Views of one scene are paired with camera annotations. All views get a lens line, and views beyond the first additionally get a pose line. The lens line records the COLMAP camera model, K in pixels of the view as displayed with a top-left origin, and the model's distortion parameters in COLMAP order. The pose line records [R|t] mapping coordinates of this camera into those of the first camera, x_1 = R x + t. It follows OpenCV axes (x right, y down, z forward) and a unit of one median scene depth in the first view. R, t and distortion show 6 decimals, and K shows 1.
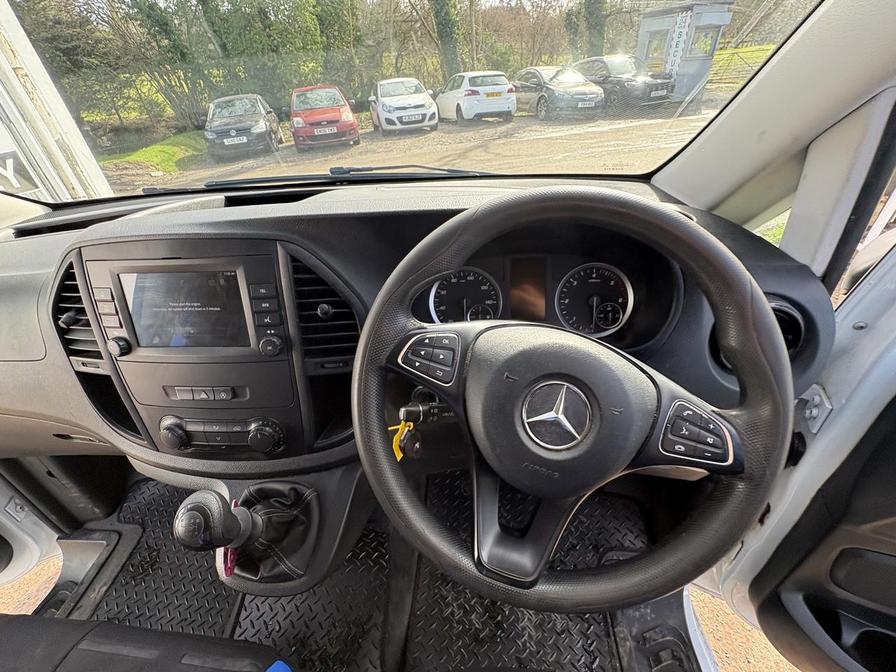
lens RADIAL K [[373.5, 0, 445.9], [0, 373.5, 334.9], [0, 0, 1]] dist [-0.000406, 0.000237]
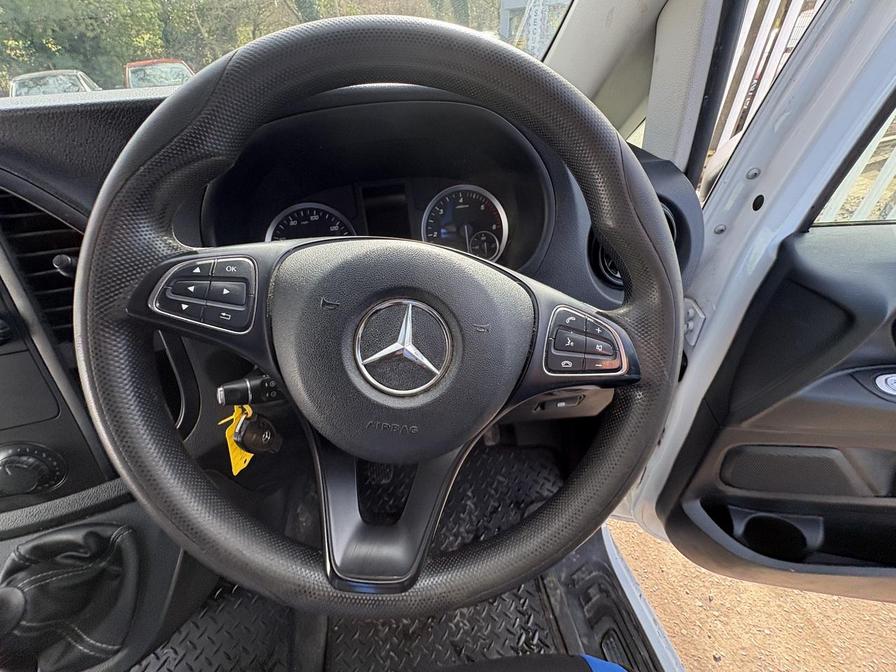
lens RADIAL K [[361.5, 0, 445.8], [0, 361.5, 337.3], [0, 0, 1]] dist [-0.001693, -0.000169]
pose [[0.966780, -0.150554, 0.206568, 0.158997], [0.144449, 0.988515, 0.044416, 0.120077], [-0.210882, -0.013102, 0.977424, 0.213434]]
